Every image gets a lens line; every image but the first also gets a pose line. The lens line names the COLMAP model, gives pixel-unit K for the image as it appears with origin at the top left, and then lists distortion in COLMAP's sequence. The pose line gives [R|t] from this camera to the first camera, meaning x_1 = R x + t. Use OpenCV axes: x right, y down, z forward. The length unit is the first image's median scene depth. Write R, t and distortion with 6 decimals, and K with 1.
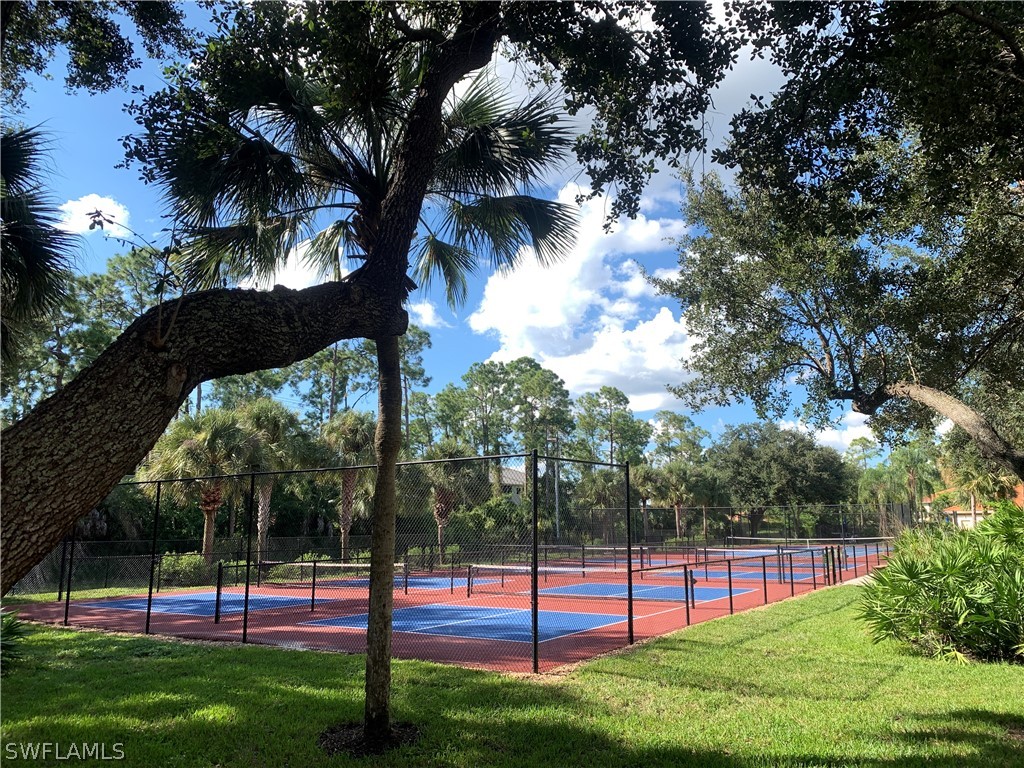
lens RADIAL K [[785.9, 0, 512.0], [0, 785.9, 384.0], [0, 0, 1]] dist [0.174242, -0.461566]
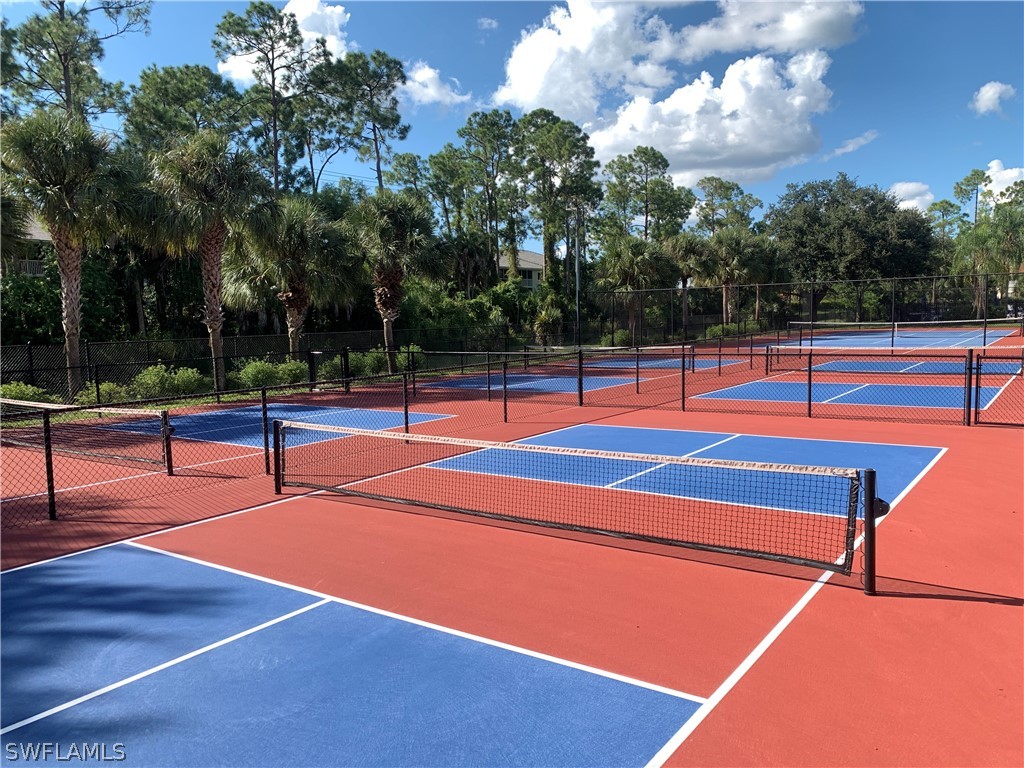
lens RADIAL K [[785.9, 0, 512.0], [0, 785.9, 384.0], [0, 0, 1]] dist [0.174242, -0.461566]
pose [[0.998828, -0.015949, -0.045707, 0.022191], [0.027435, 0.964400, 0.263021, 0.025512], [0.039885, -0.263967, 0.963707, 0.150375]]
